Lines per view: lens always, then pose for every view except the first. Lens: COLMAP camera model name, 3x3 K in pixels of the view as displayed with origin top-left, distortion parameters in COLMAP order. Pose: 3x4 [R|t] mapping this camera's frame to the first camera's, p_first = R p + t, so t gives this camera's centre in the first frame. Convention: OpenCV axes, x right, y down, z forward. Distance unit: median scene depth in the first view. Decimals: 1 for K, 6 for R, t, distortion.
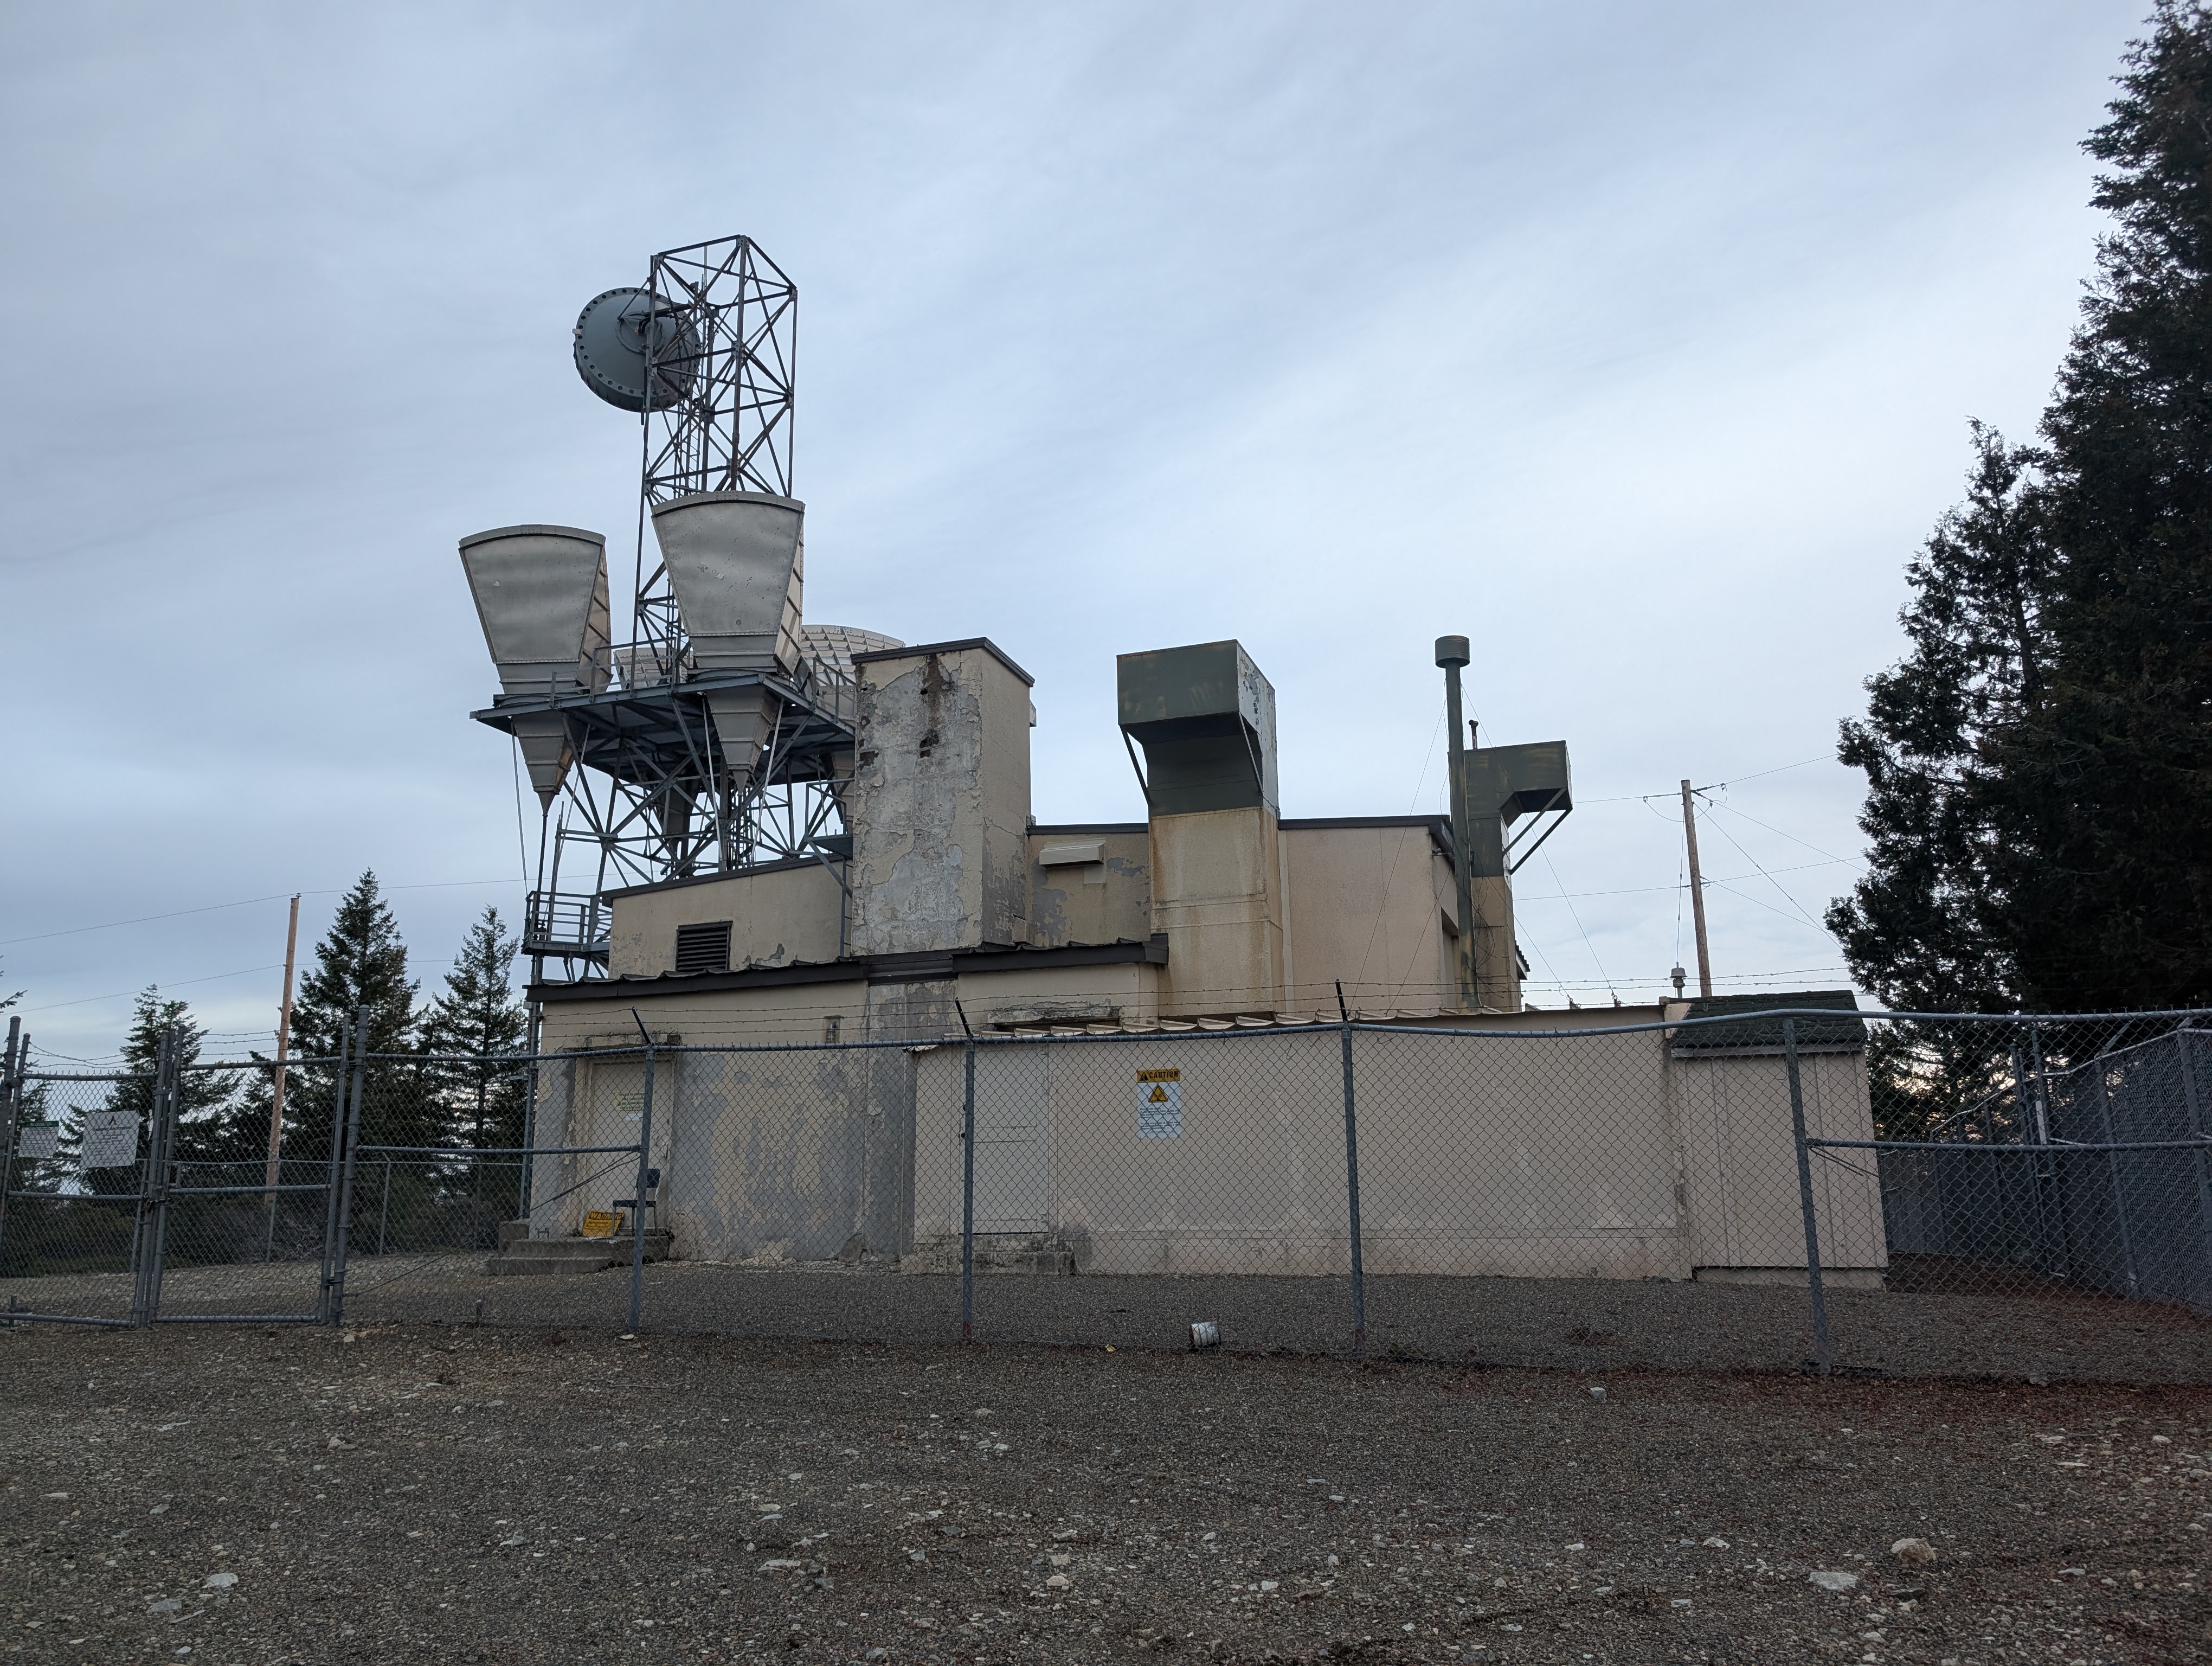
lens RADIAL K [[1601.9, 0, 1148.1], [0, 1601.9, 835.8], [0, 0, 1]] dist [0.071867, -0.114295]
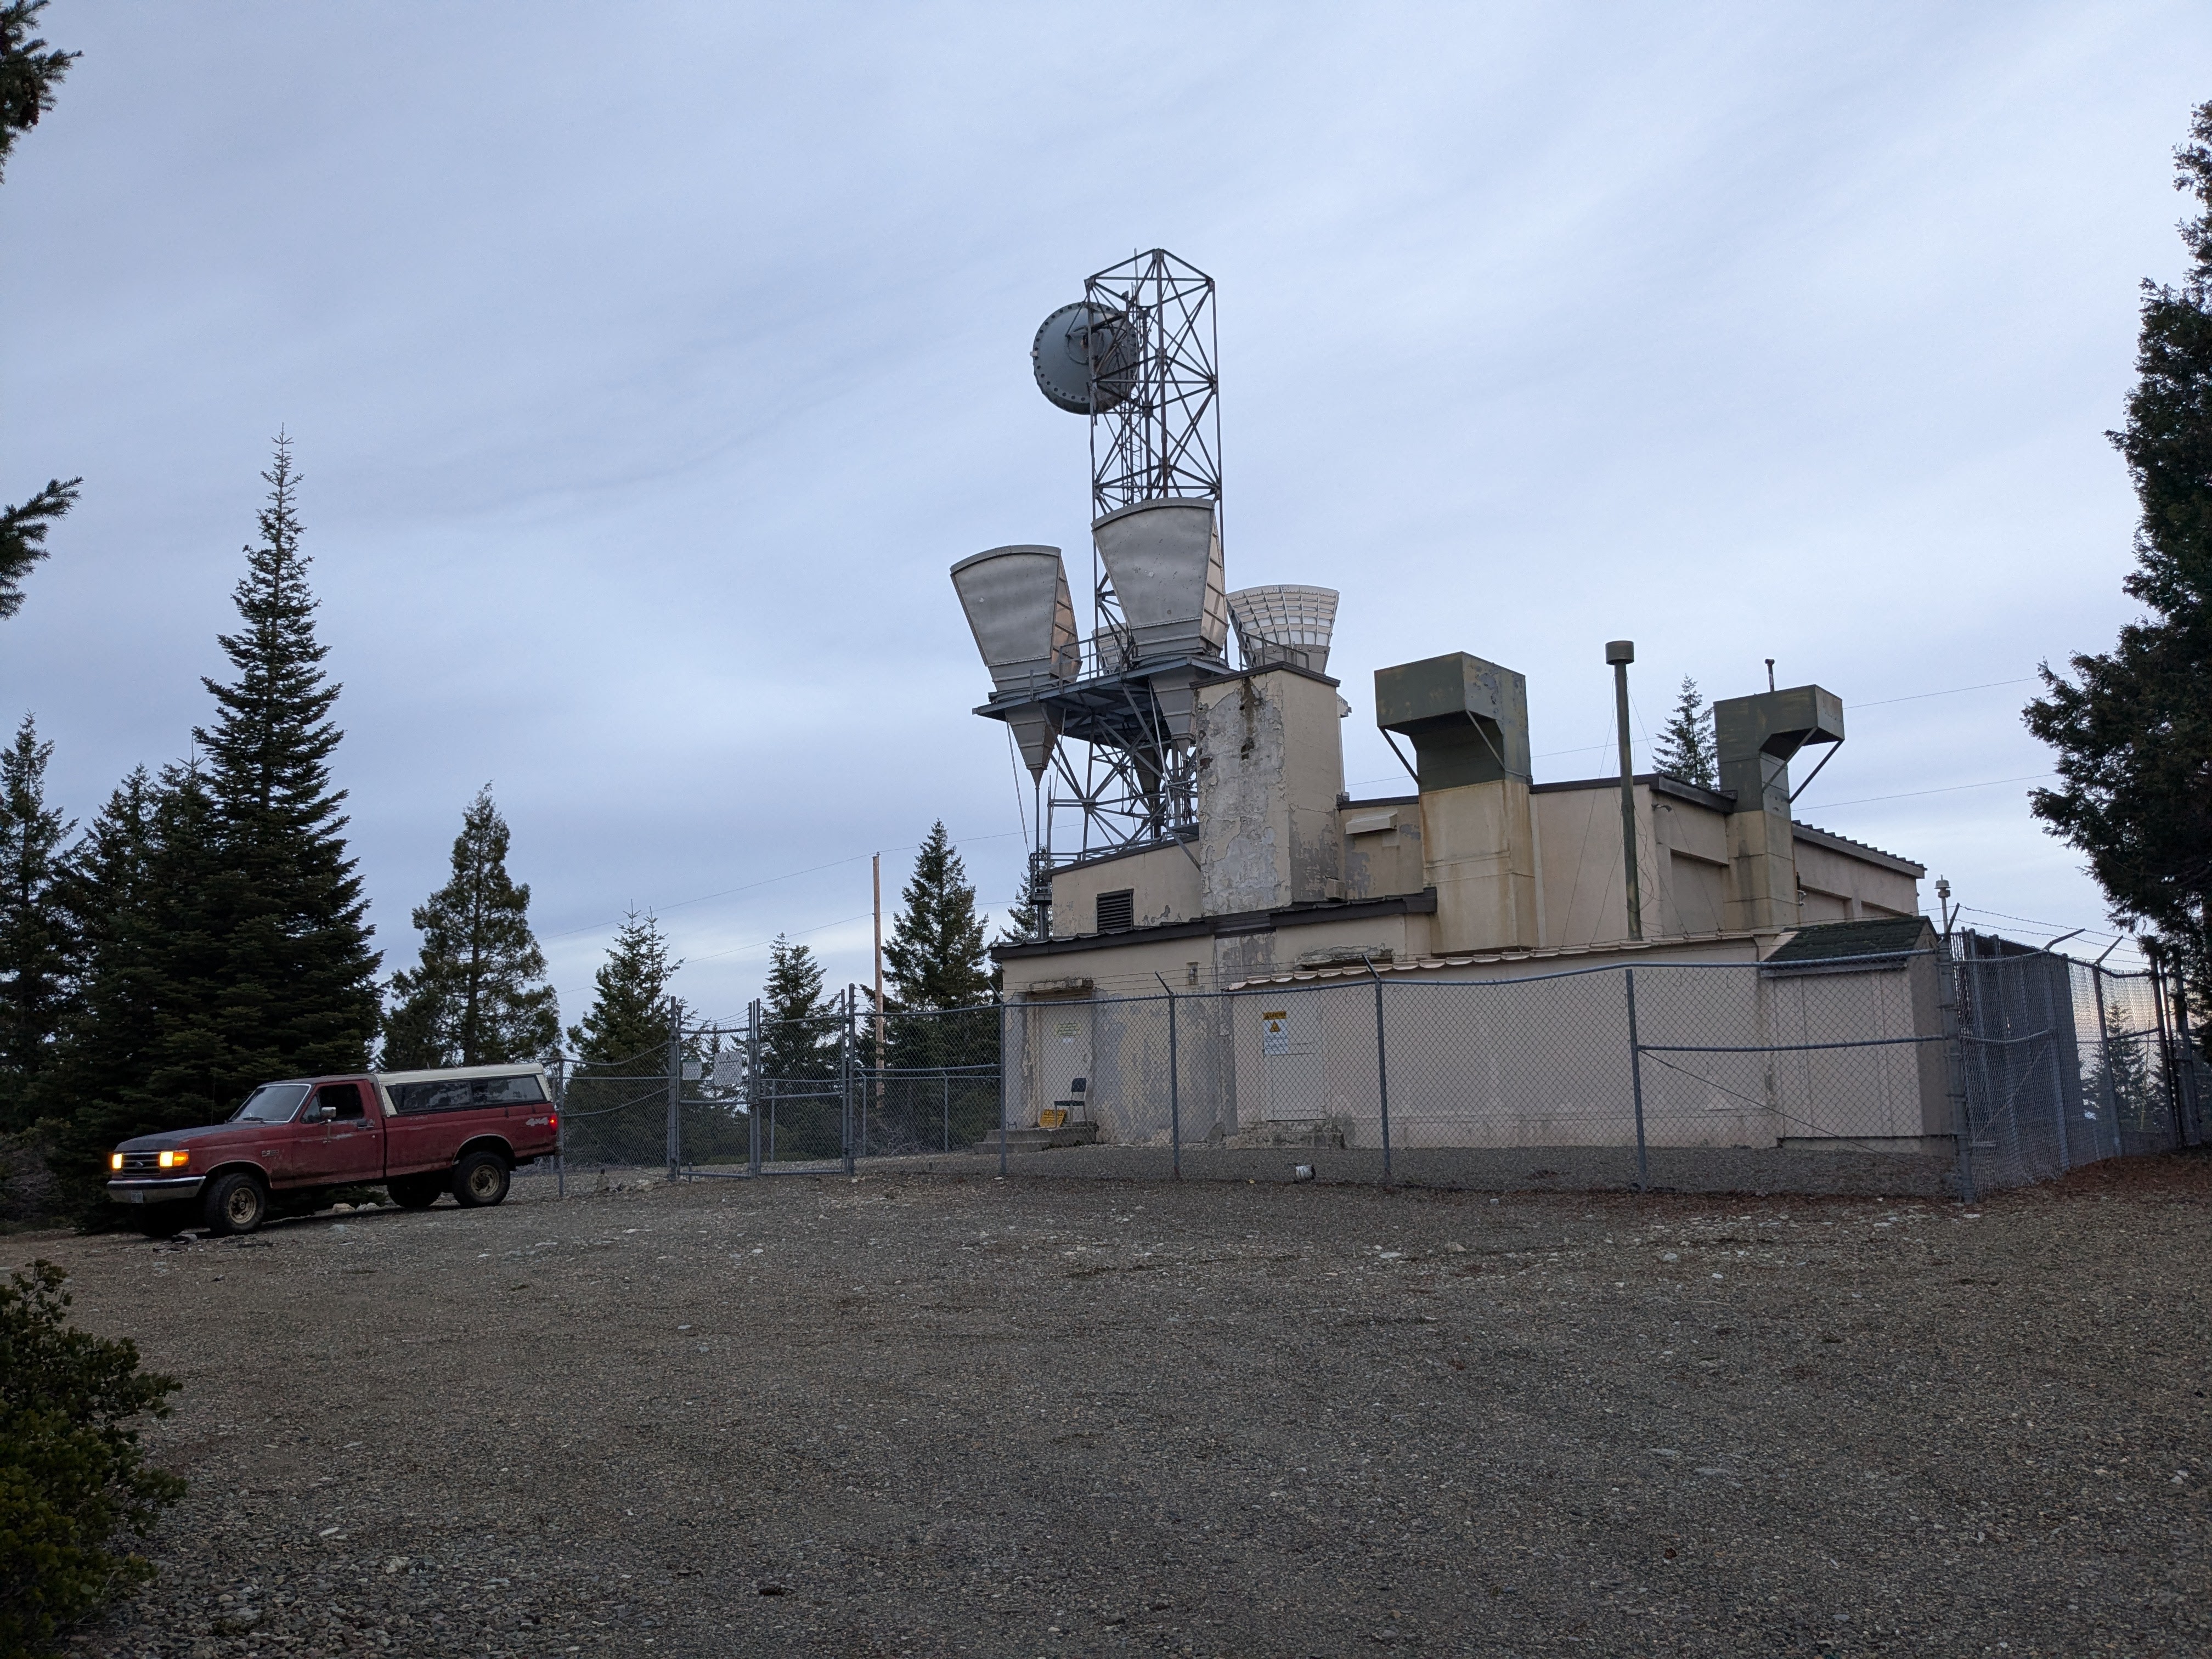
lens RADIAL K [[1793.0, 0, 1131.1], [0, 1793.0, 829.7], [0, 0, 1]] dist [0.083527, -0.110613]
pose [[0.931320, -0.070067, -0.357398, 0.210983], [0.094363, 0.994232, 0.050978, -0.055437], [0.351765, -0.081202, 0.932560, -0.280284]]
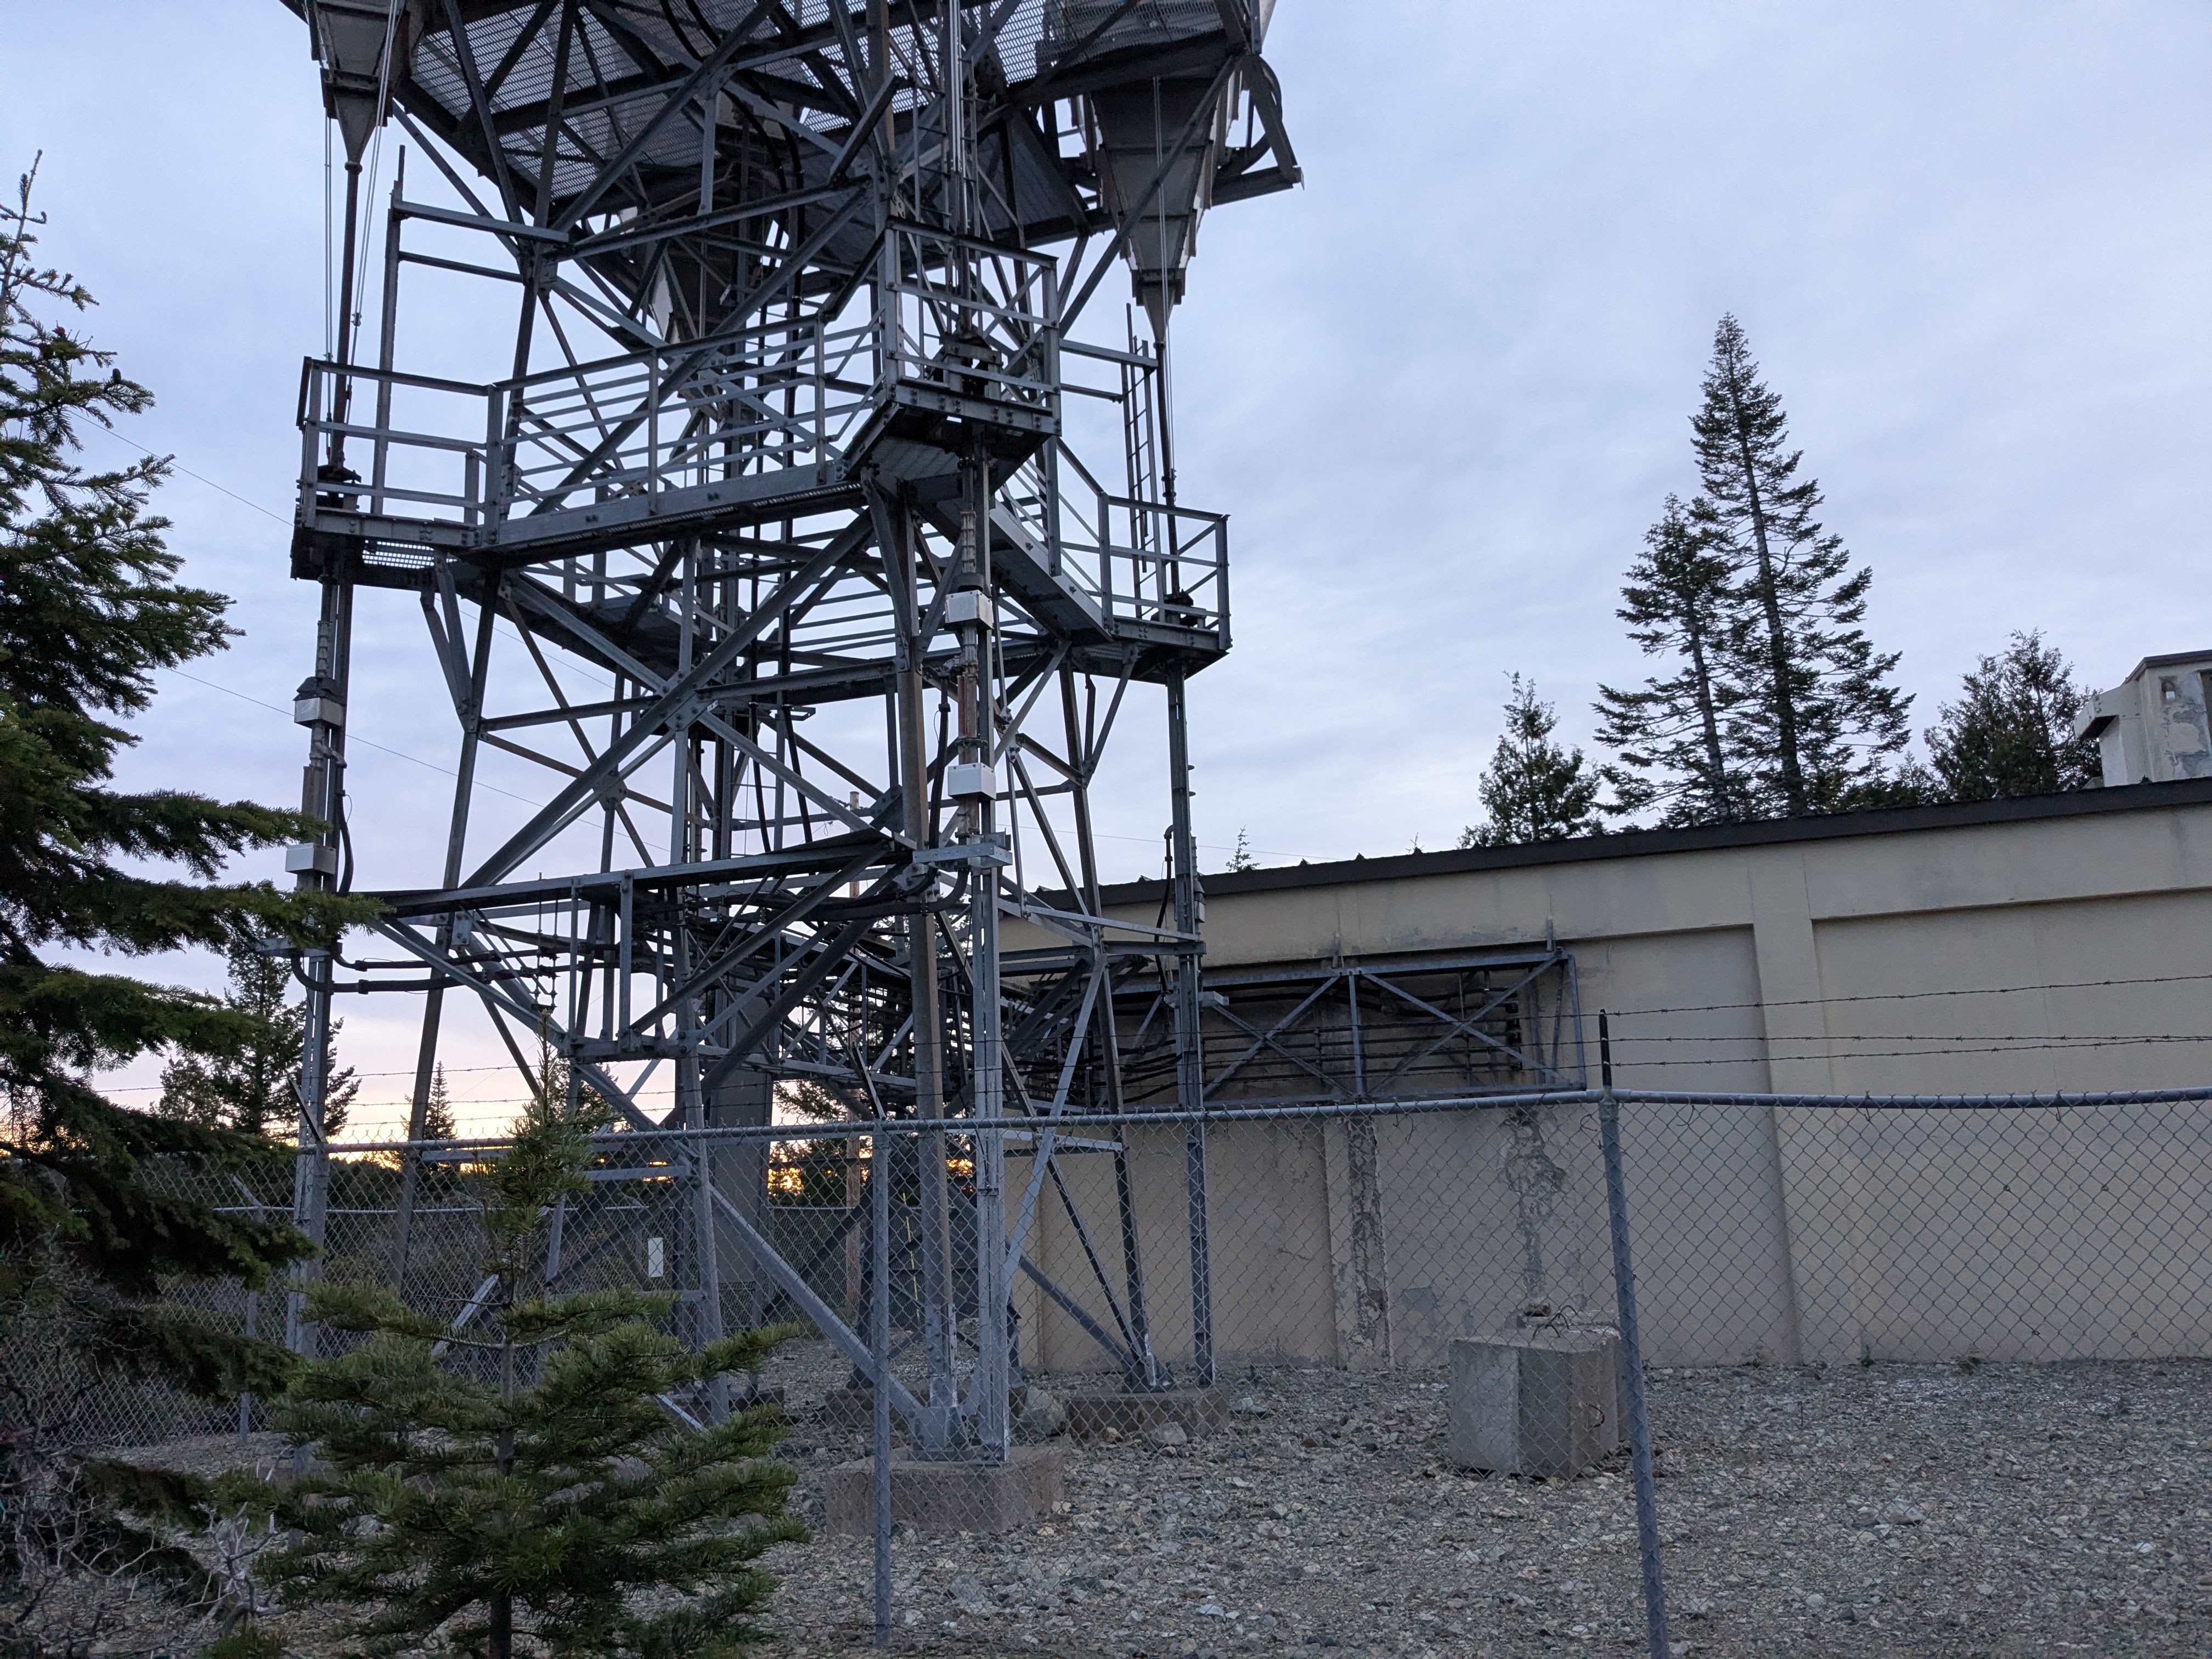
lens RADIAL K [[1825.1, 0, 1106.0], [0, 1825.1, 829.5], [0, 0, 1]] dist [0.078191, -0.095223]
pose [[0.999541, -0.027047, 0.013661, -0.284861], [0.027001, 0.999629, 0.003546, 0.167078], [-0.013752, -0.003175, 0.999900, 0.771401]]
